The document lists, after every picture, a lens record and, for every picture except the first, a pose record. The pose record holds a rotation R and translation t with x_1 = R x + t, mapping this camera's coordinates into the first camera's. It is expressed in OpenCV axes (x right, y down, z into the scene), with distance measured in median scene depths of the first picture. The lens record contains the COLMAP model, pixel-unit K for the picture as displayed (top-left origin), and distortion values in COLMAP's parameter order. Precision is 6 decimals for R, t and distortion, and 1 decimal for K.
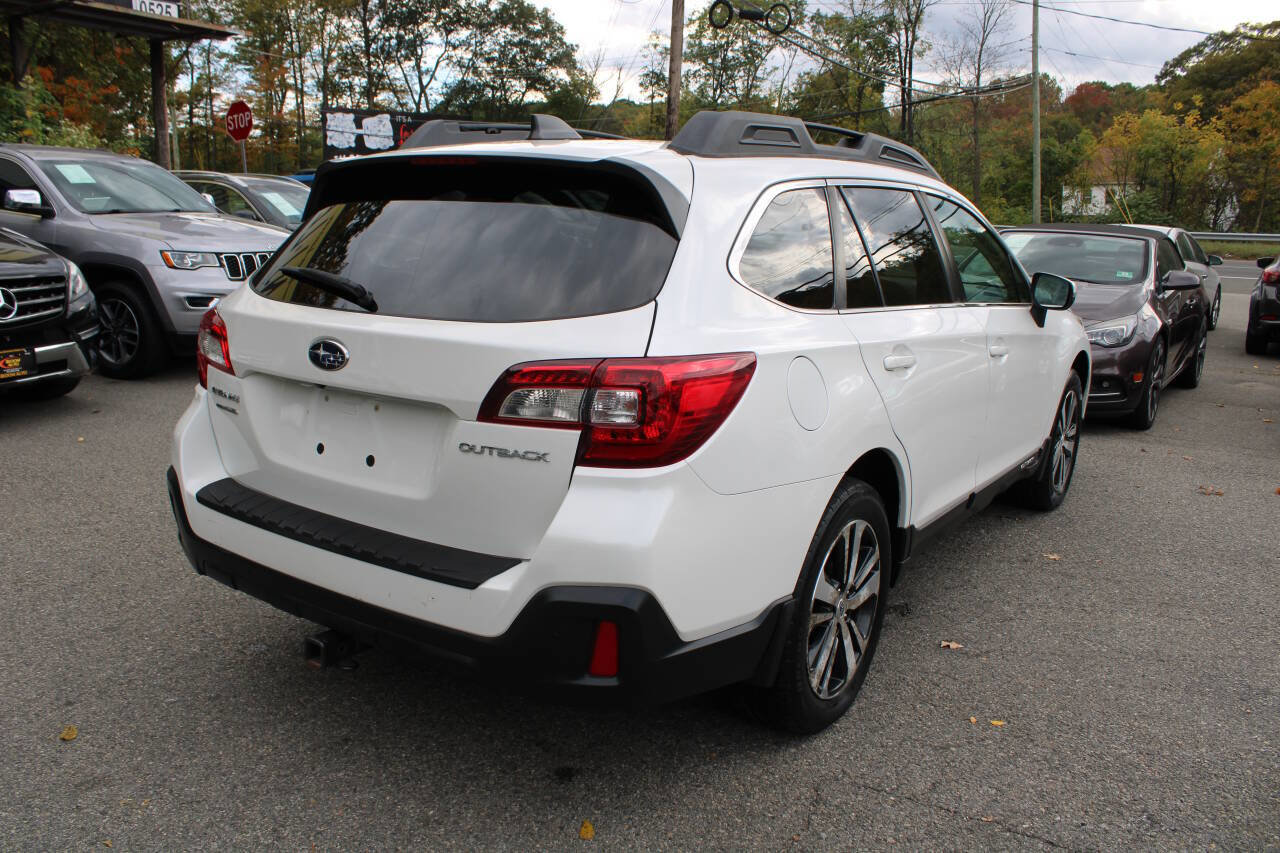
lens RADIAL K [[1060.9, 0, 620.3], [0, 1060.9, 420.8], [0, 0, 1]] dist [-0.173317, 0.165493]
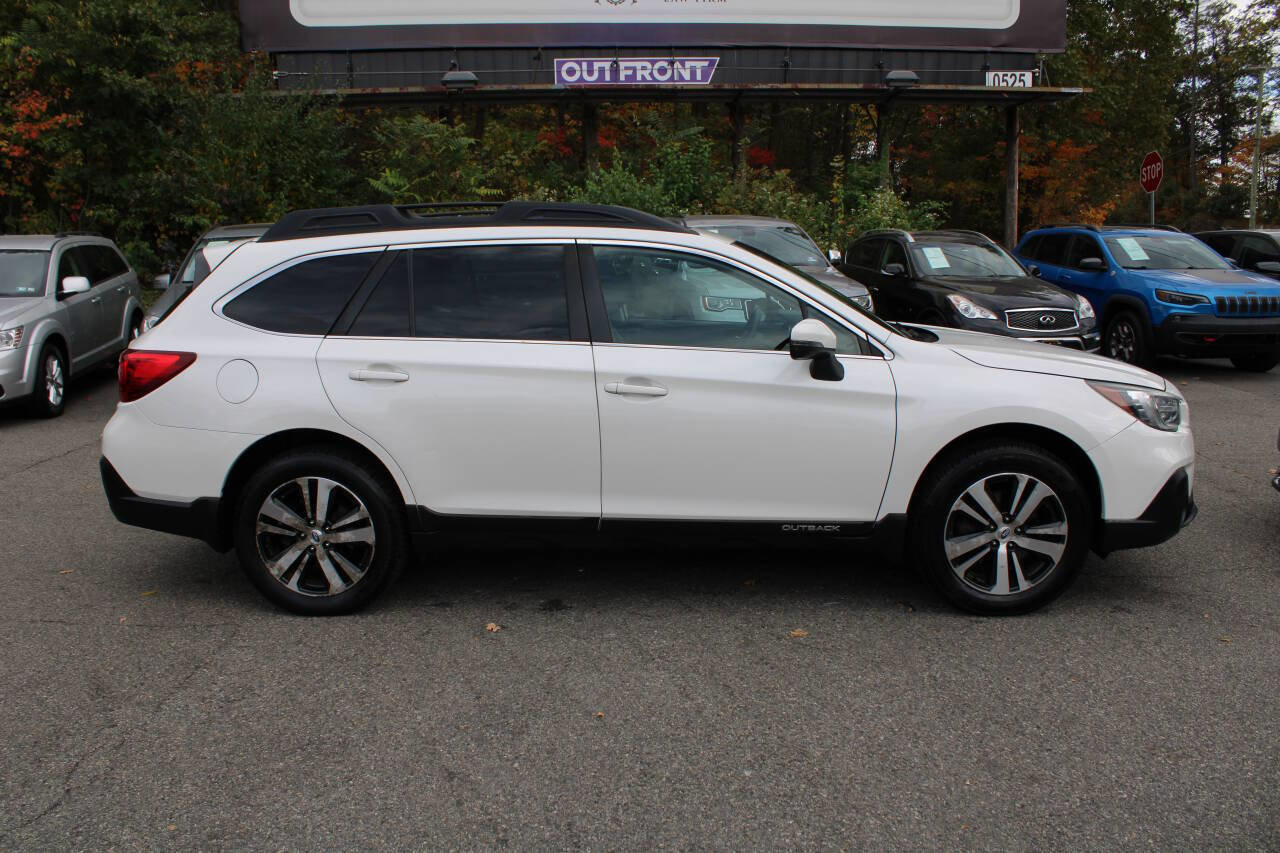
lens RADIAL K [[1060.9, 0, 620.3], [0, 1060.9, 420.8], [0, 0, 1]] dist [-0.173317, 0.165493]
pose [[0.534057, 0.101740, -0.839304, 0.057988], [-0.142581, 0.989352, 0.029203, -0.003017], [0.833339, 0.104072, 0.542877, 0.018949]]
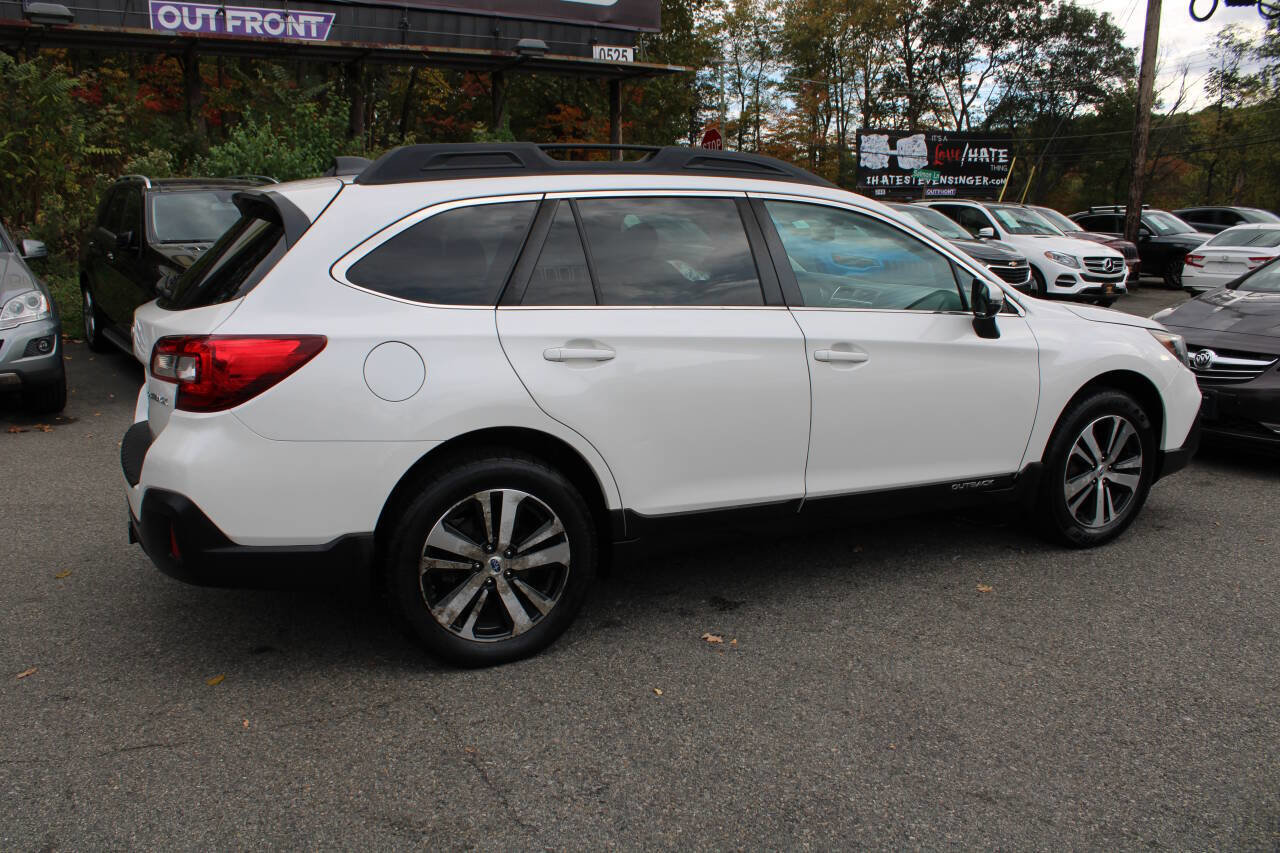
lens RADIAL K [[1060.9, 0, 620.3], [0, 1060.9, 420.8], [0, 0, 1]] dist [-0.173317, 0.165493]
pose [[0.866826, 0.064583, -0.494410, 0.031176], [-0.073960, 0.997261, 0.000599, 0.000362], [0.493095, 0.036047, 0.869229, 0.001963]]
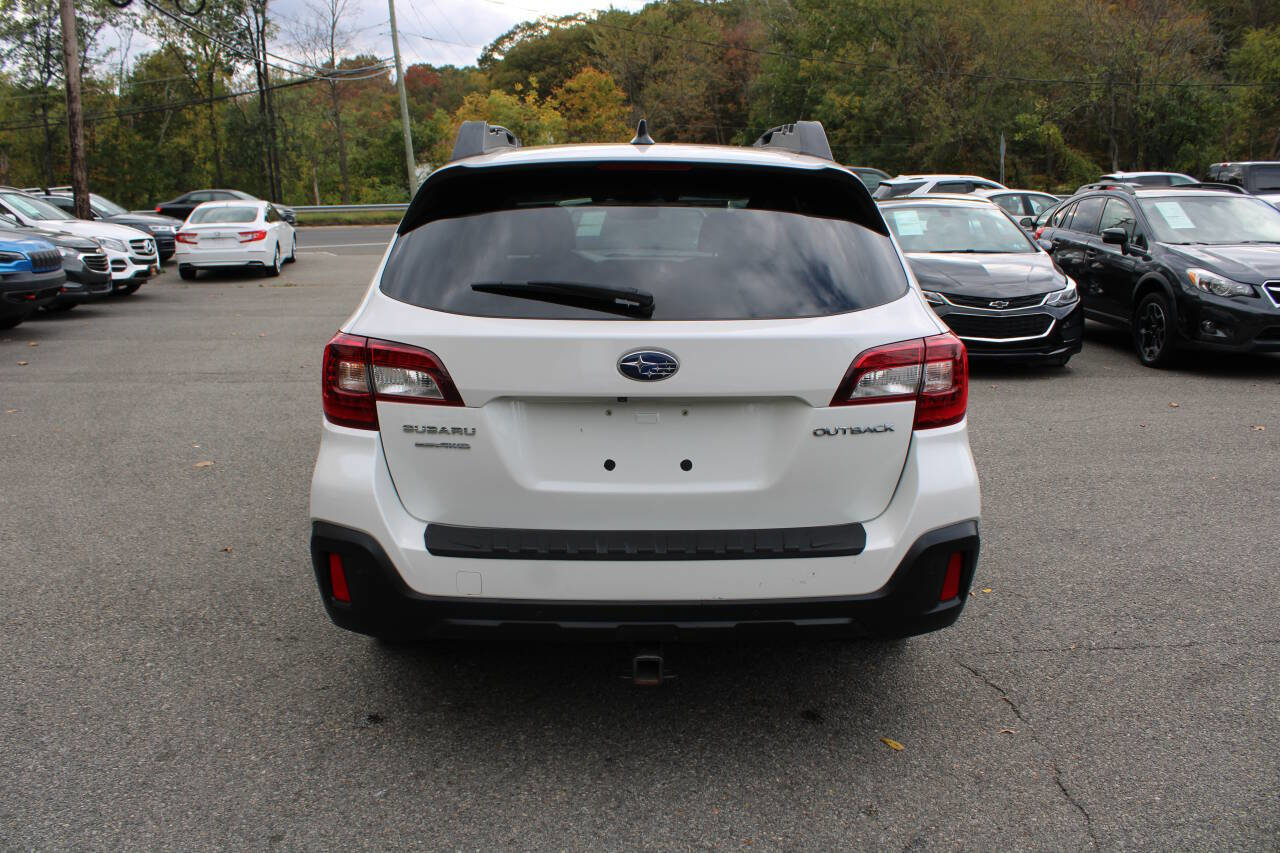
lens RADIAL K [[1060.9, 0, 620.3], [0, 1060.9, 420.8], [0, 0, 1]] dist [-0.173317, 0.165493]
pose [[0.823436, -0.147786, 0.547825, -0.028132], [0.138848, 0.988614, 0.057994, -0.002408], [-0.550159, 0.028310, 0.834580, 0.006212]]
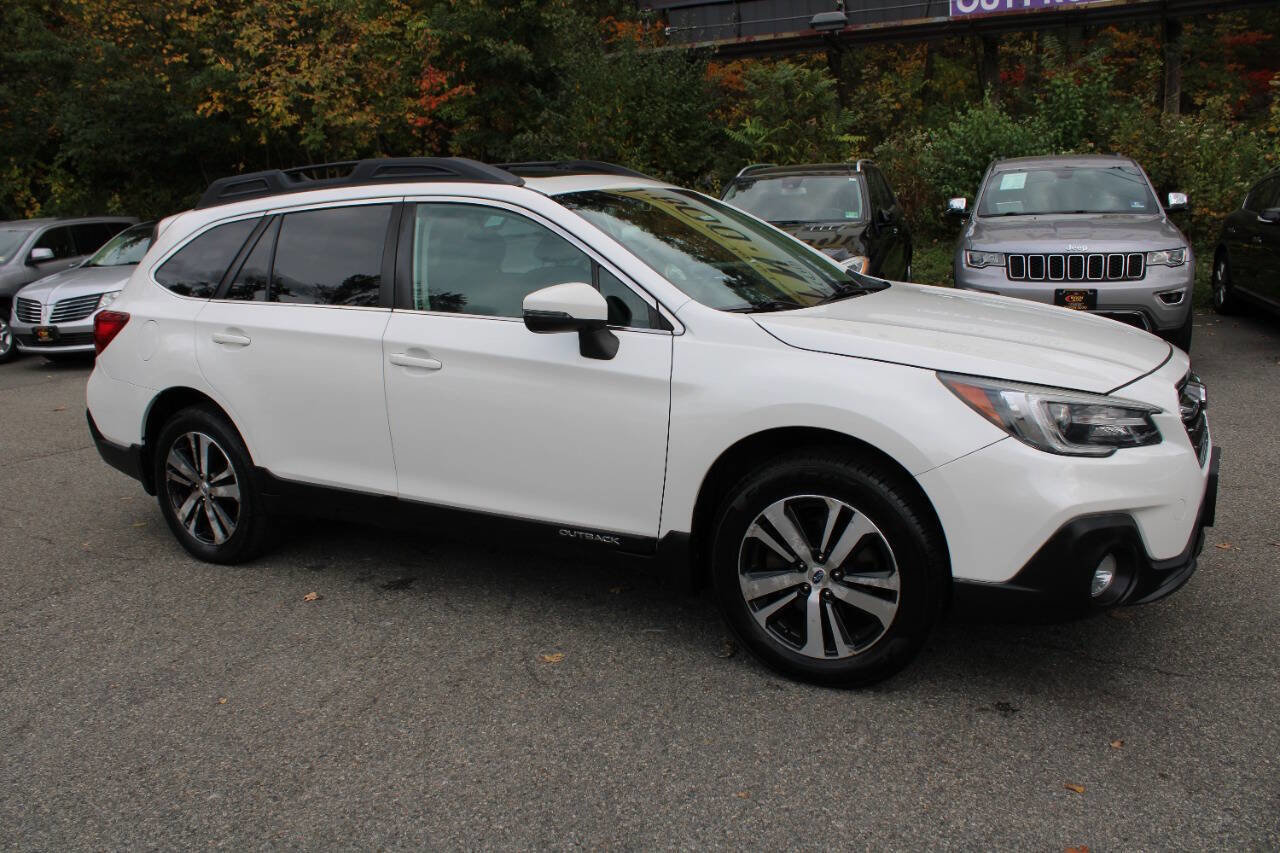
lens RADIAL K [[1060.9, 0, 620.3], [0, 1060.9, 420.8], [0, 0, 1]] dist [-0.173317, 0.165493]
pose [[0.066647, 0.161003, -0.984701, 0.061704], [-0.154938, 0.976594, 0.149191, -0.008665], [0.985674, 0.142624, 0.090033, 0.051085]]
